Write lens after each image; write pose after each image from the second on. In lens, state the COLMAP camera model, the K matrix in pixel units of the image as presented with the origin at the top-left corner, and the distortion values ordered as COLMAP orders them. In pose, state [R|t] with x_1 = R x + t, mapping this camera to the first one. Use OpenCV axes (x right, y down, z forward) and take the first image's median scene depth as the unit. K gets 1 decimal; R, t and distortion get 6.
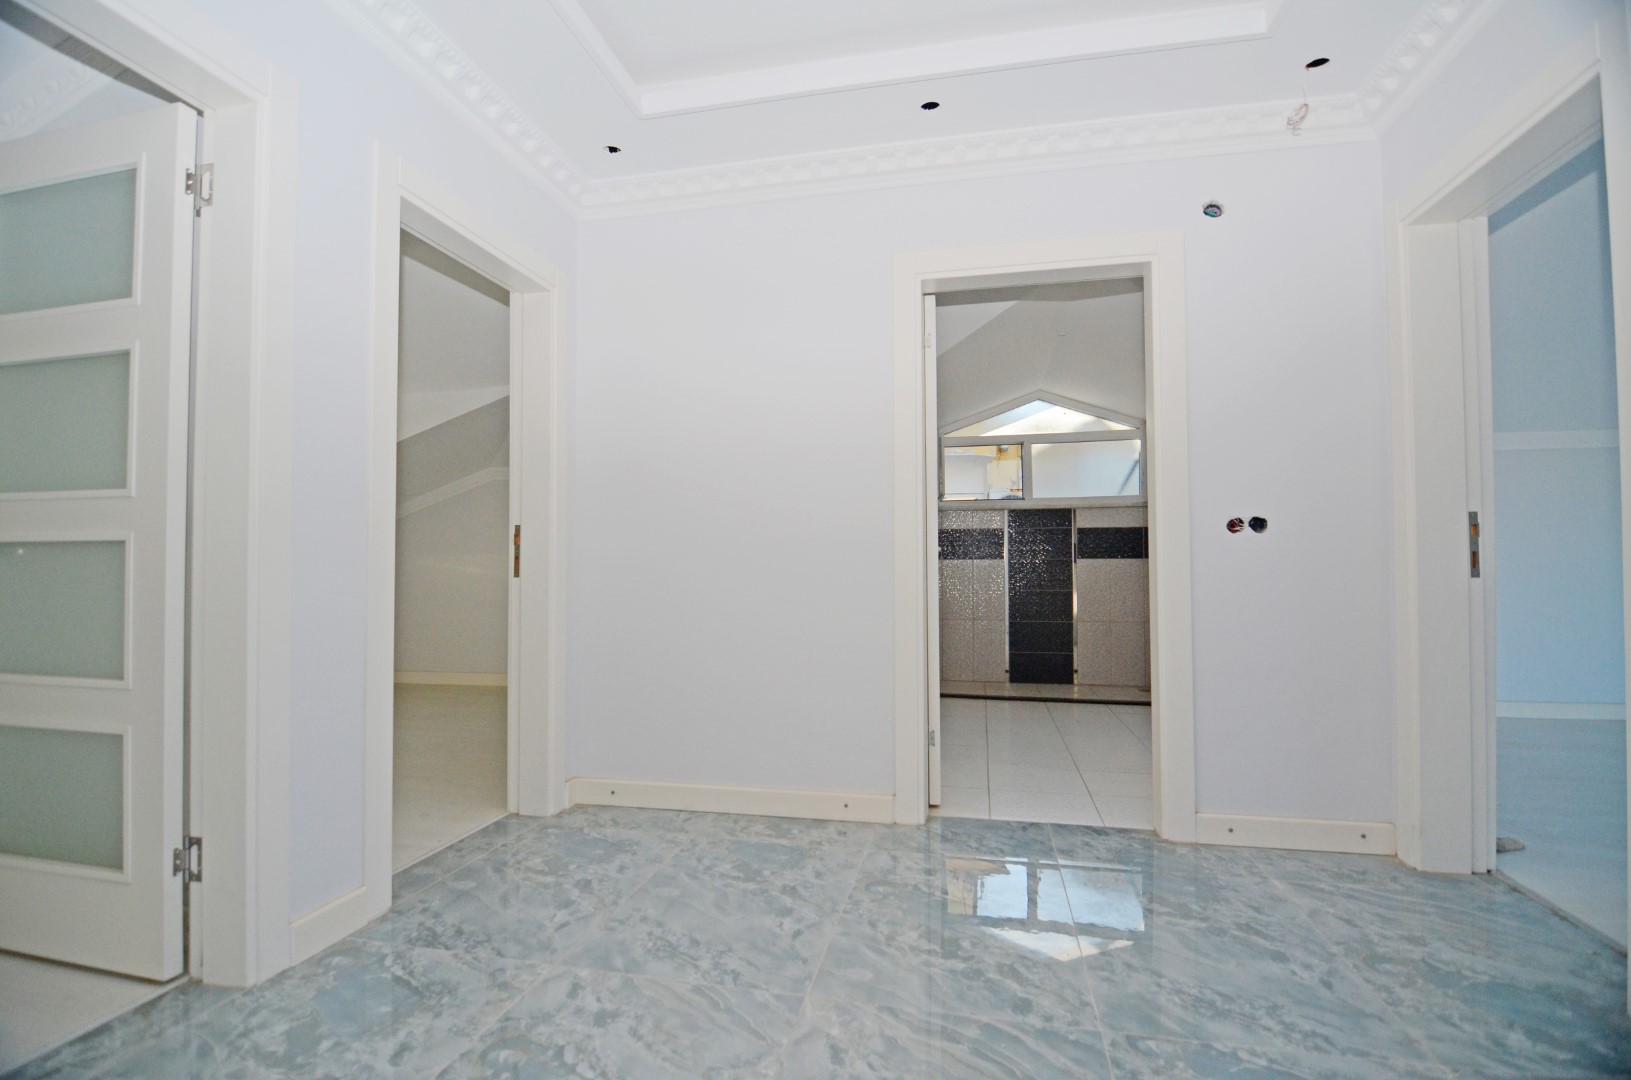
lens RADIAL K [[780.7, 0, 801.7], [0, 780.7, 549.8], [0, 0, 1]] dist [-0.003033, -0.011387]
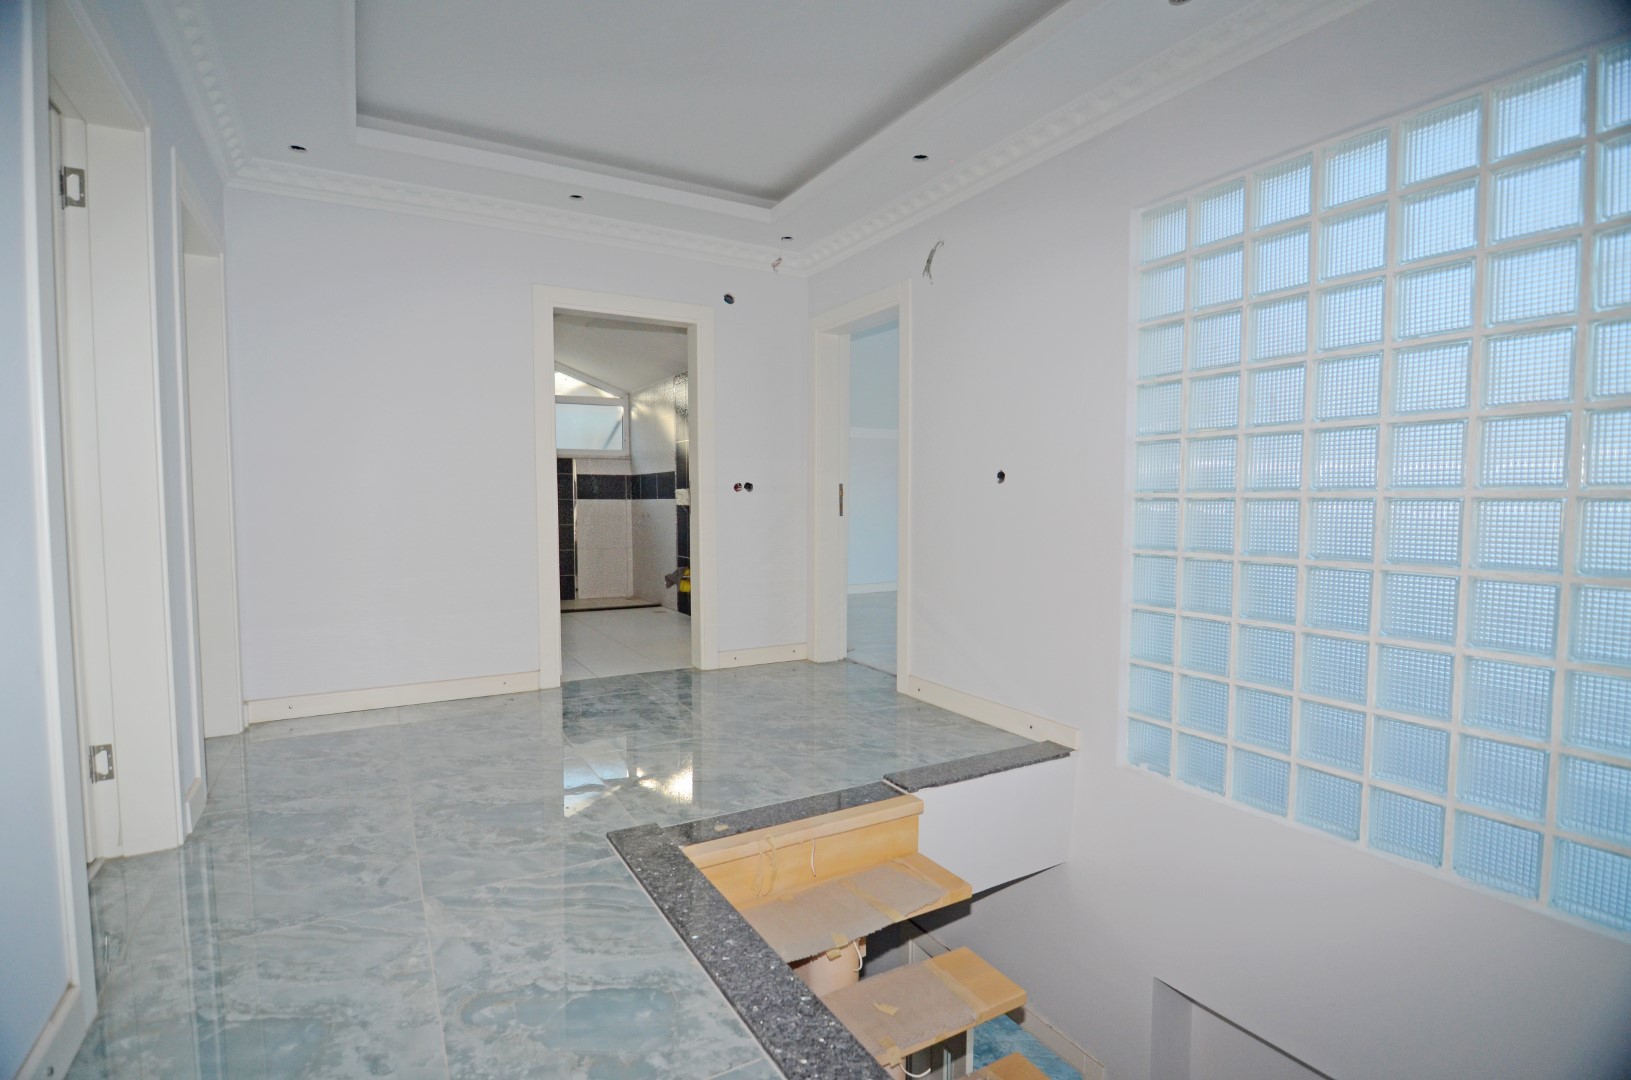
lens RADIAL K [[780.7, 0, 801.7], [0, 780.7, 549.8], [0, 0, 1]] dist [-0.003033, -0.011387]
pose [[0.745056, -0.038825, 0.665871, -0.219939], [-0.019136, 0.996649, 0.079523, -0.014430], [-0.666727, -0.071991, 0.741817, -0.175260]]
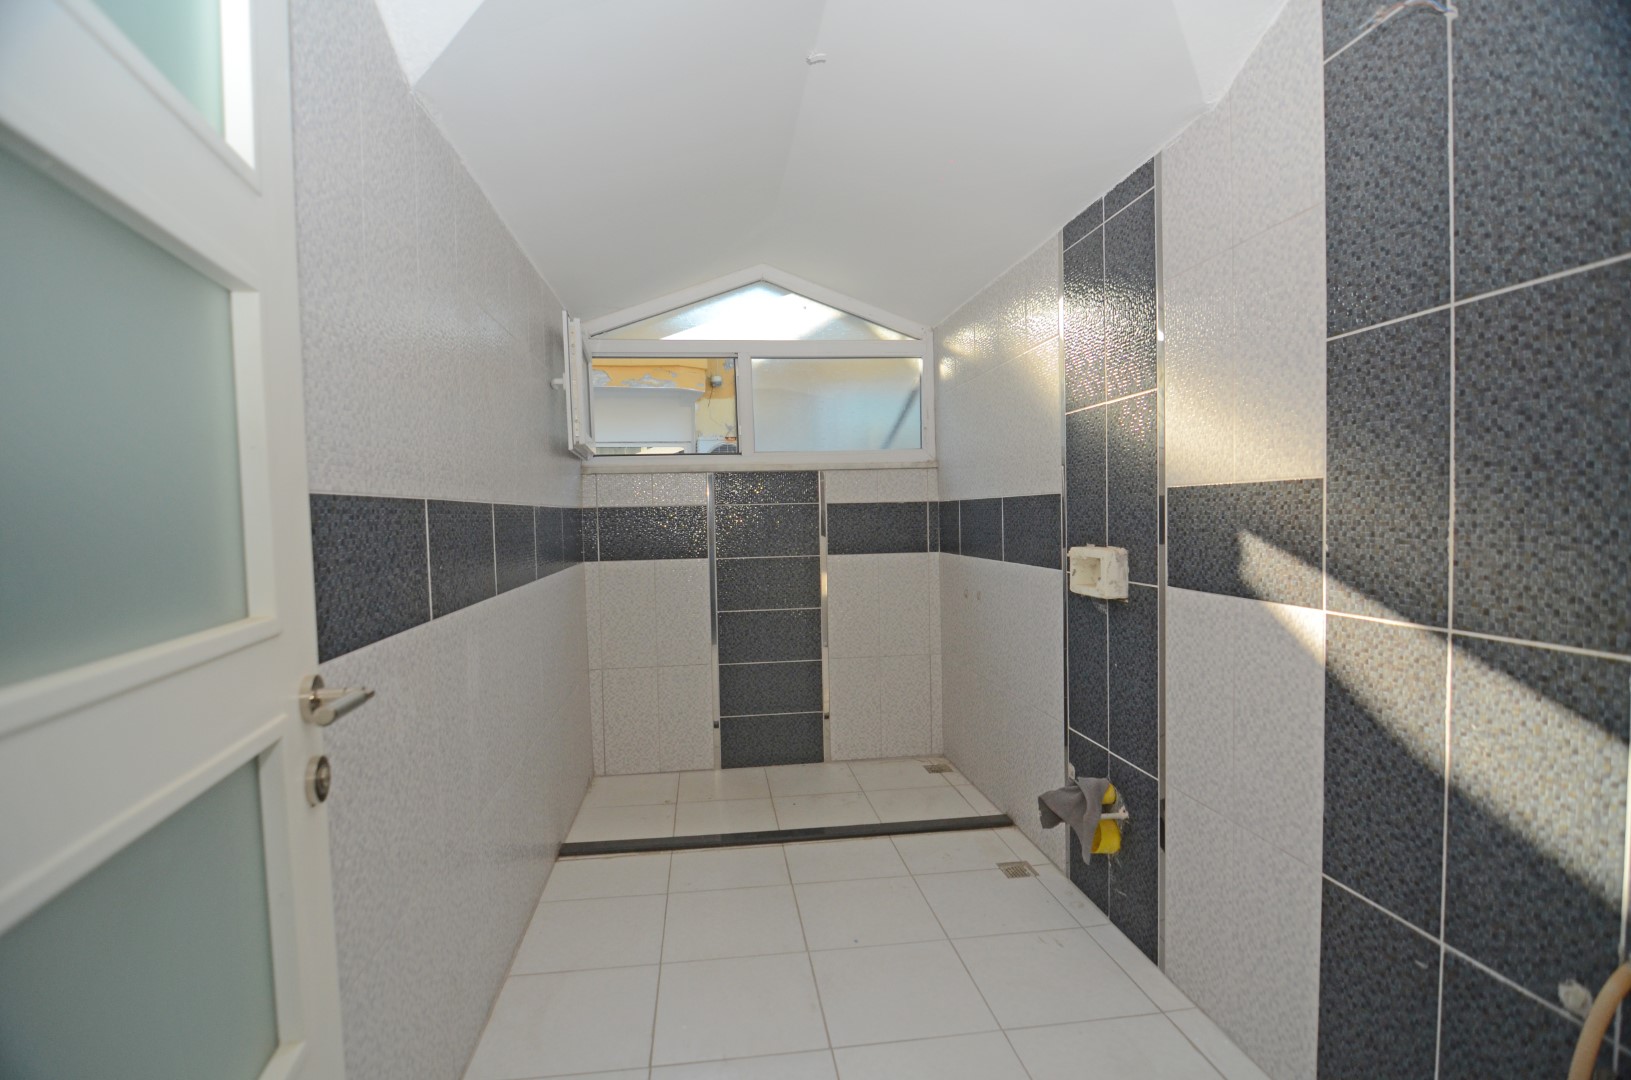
lens RADIAL K [[780.7, 0, 801.7], [0, 780.7, 549.8], [0, 0, 1]] dist [-0.003033, -0.011387]
pose [[0.940759, -0.030219, 0.337728, 0.140929], [0.007919, 0.997707, 0.067213, -0.034751], [-0.338984, -0.060557, 0.938841, 0.467003]]
